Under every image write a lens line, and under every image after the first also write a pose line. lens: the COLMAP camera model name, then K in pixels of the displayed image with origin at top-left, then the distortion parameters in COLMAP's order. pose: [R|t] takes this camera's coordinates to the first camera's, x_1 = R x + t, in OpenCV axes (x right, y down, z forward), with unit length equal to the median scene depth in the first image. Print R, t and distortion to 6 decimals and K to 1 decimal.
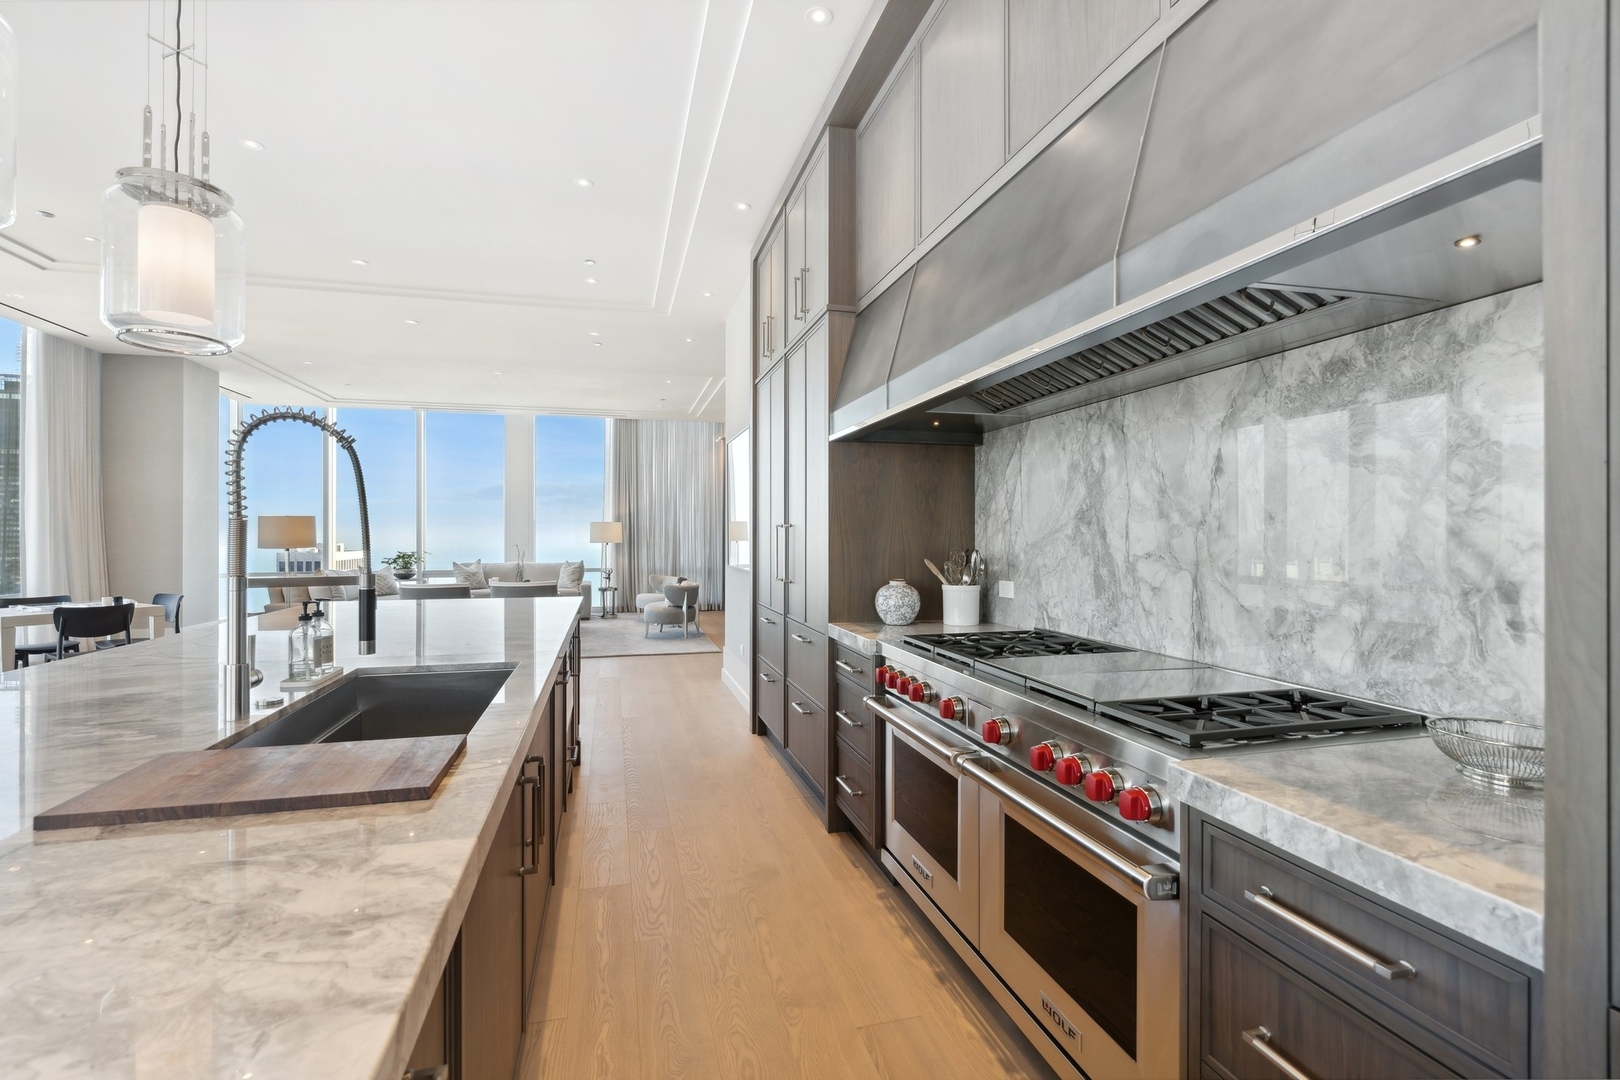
lens RADIAL K [[734.2, 0, 807.9], [0, 734.2, 537.0], [0, 0, 1]] dist [-0.005639, -0.000190]
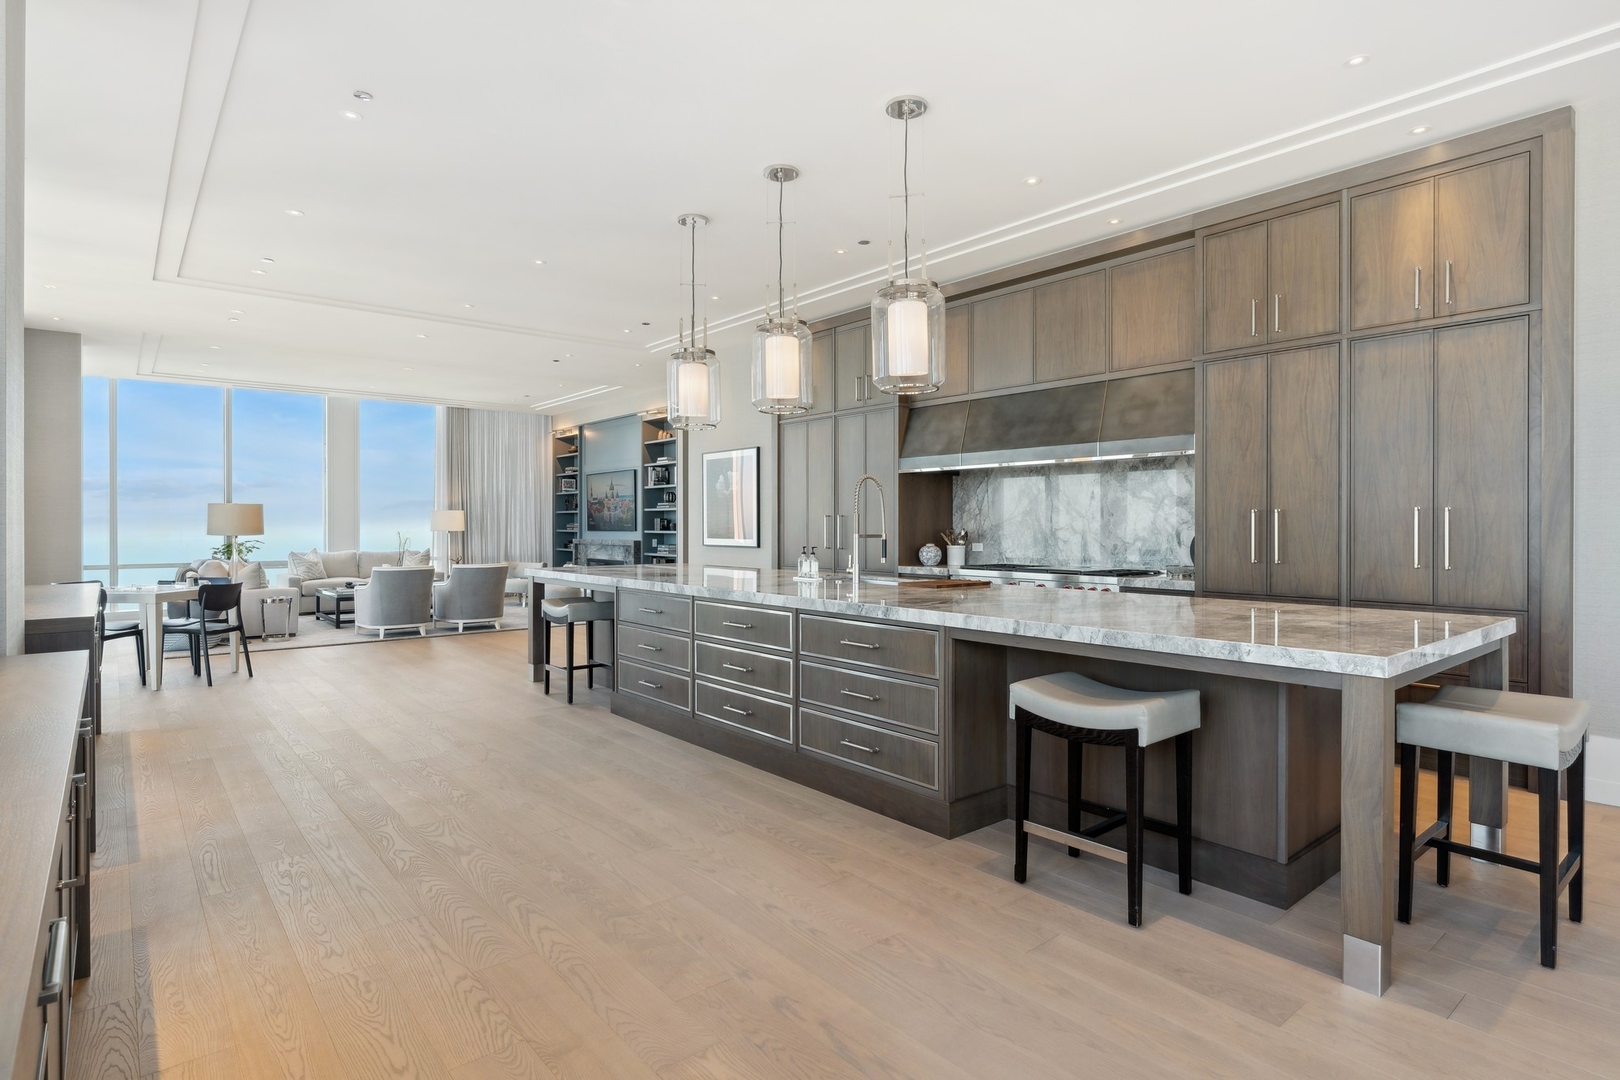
lens RADIAL K [[837.6, 0, 807.4], [0, 837.6, 532.6], [0, 0, 1]] dist [-0.003376, -0.000515]
pose [[0.907770, -0.005681, 0.419431, -1.209728], [0.002583, 0.999965, 0.007955, 0.010685], [-0.419461, -0.006138, 0.907752, -0.990811]]
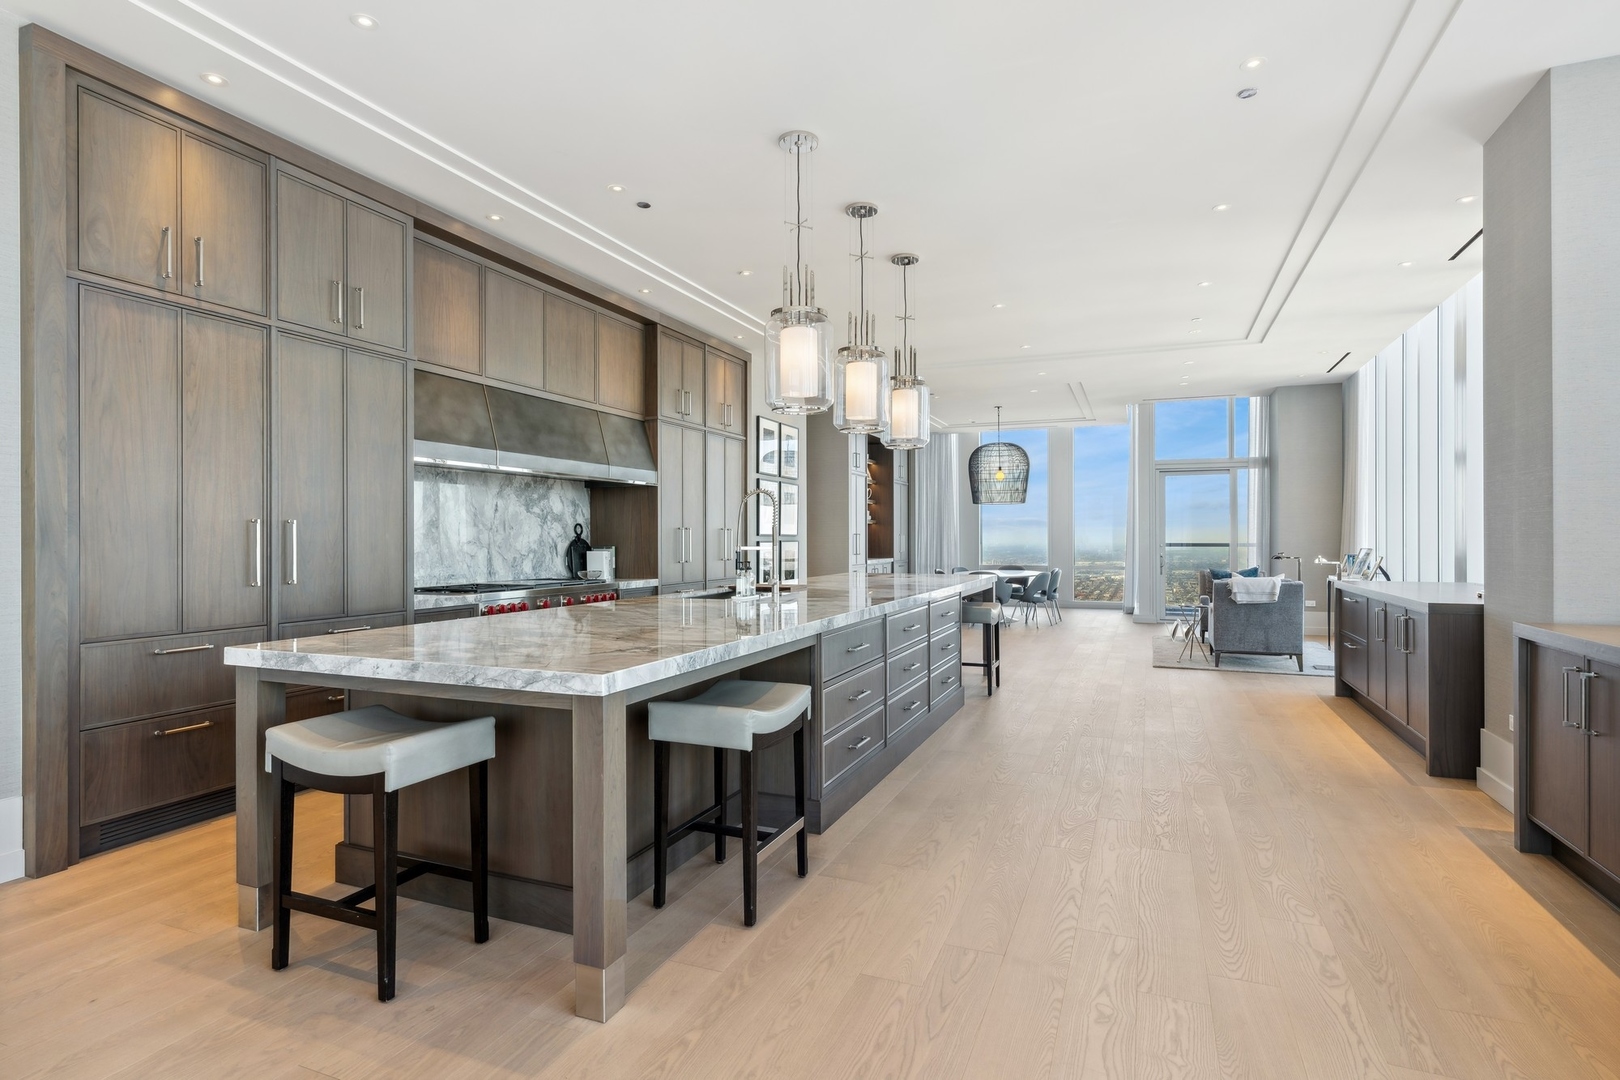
lens RADIAL K [[830.8, 0, 803.1], [0, 830.8, 535.5], [0, 0, 1]] dist [0.003226, 0.000304]
pose [[-0.791534, 0.001566, 0.611123, -1.527382], [0.003970, 0.999989, 0.002579, 0.000642], [-0.611112, 0.004467, -0.791532, 1.875128]]
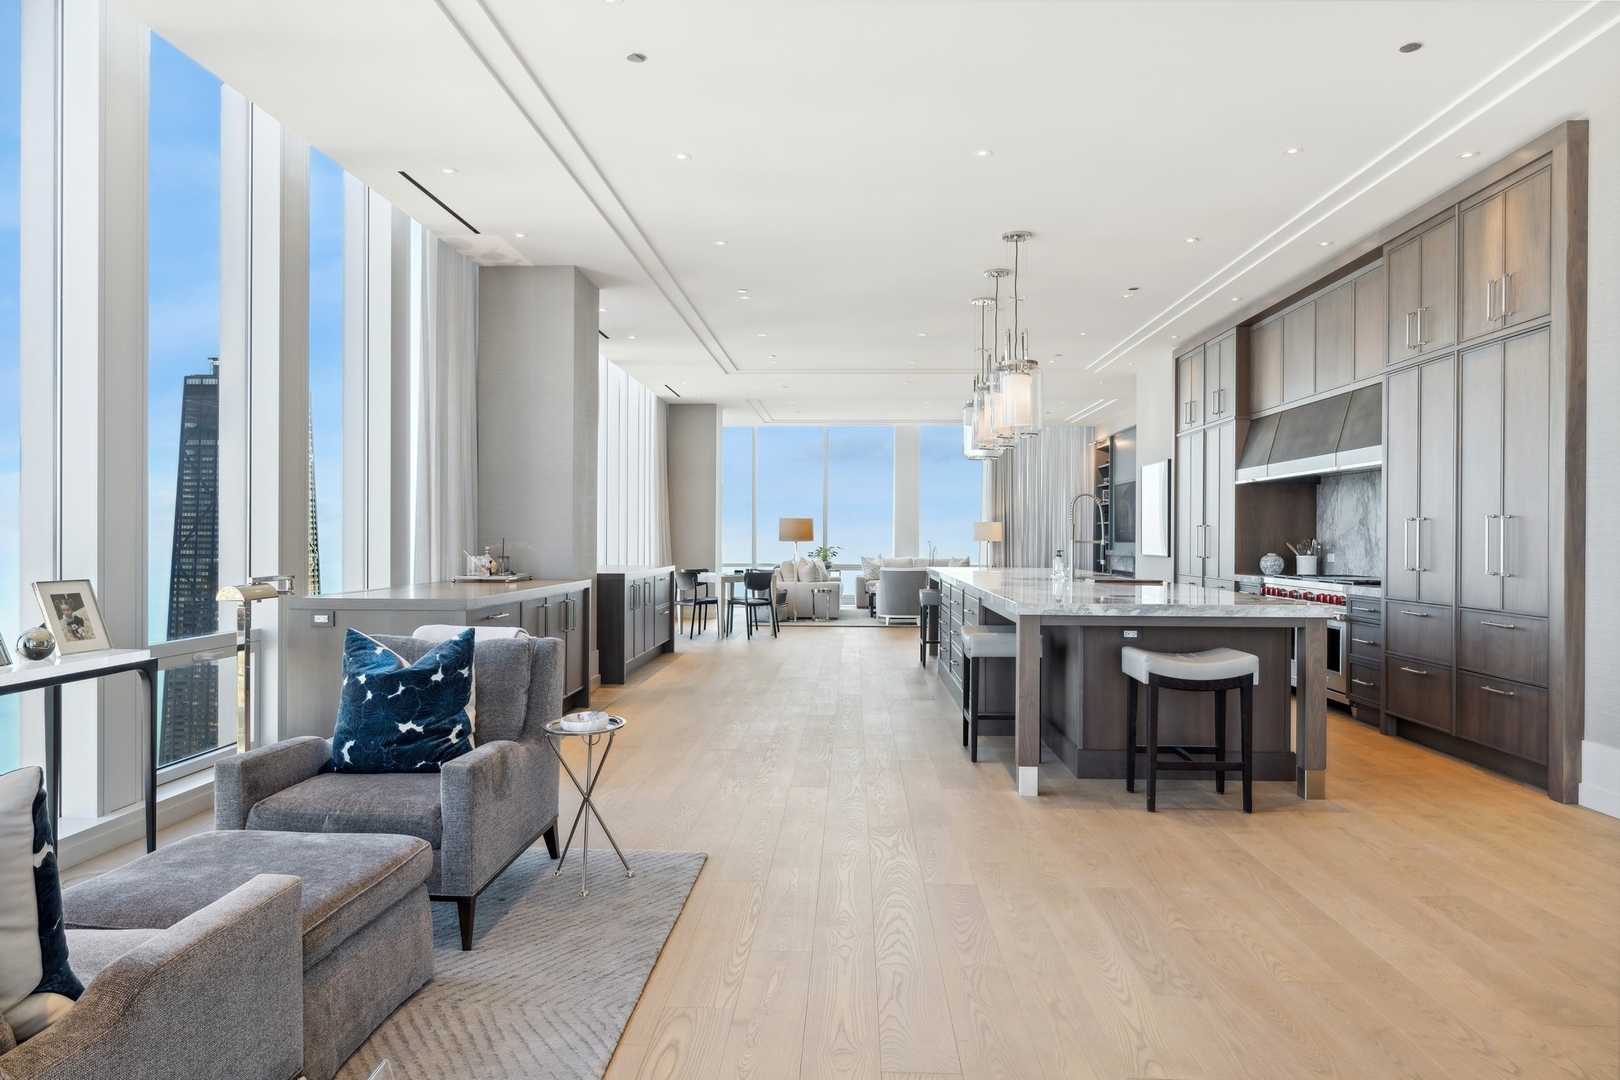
lens RADIAL K [[1040.1, 0, 804.0], [0, 1040.1, 541.6], [0, 0, 1]] dist [0.004534, 0.000744]
pose [[0.952595, 0.004206, -0.304211, -0.245591], [-0.003848, 0.999991, 0.001775, 0.028627], [0.304216, -0.000521, 0.952603, -2.233405]]
